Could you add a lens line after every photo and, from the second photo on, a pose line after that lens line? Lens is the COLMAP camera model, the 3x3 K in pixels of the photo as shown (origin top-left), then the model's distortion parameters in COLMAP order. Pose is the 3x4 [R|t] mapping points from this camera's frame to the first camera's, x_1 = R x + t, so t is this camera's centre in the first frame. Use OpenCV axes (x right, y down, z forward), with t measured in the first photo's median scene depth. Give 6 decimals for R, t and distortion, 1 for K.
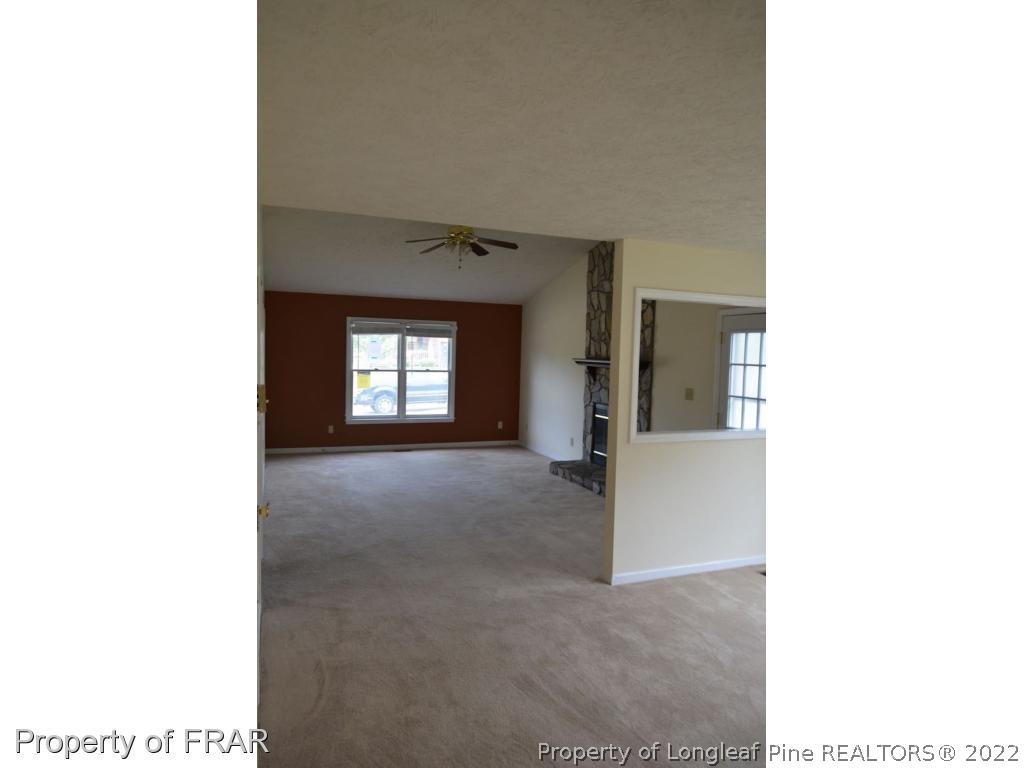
lens RADIAL K [[596.3, 0, 523.1], [0, 596.3, 382.2], [0, 0, 1]] dist [-0.006034, -0.000895]
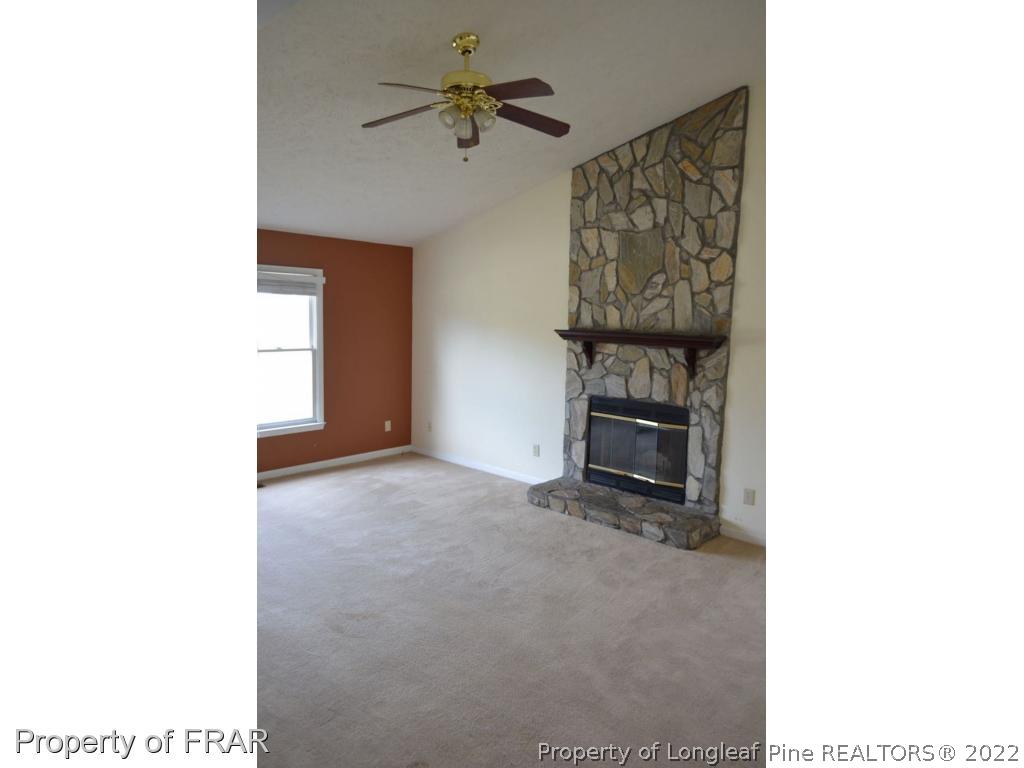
lens RADIAL K [[596.3, 0, 523.1], [0, 596.3, 382.2], [0, 0, 1]] dist [-0.006034, -0.000895]
pose [[0.902447, -0.051559, 0.427704, -0.239594], [0.020387, 0.996811, 0.077149, -0.034218], [-0.430318, -0.060904, 0.900620, 0.421703]]
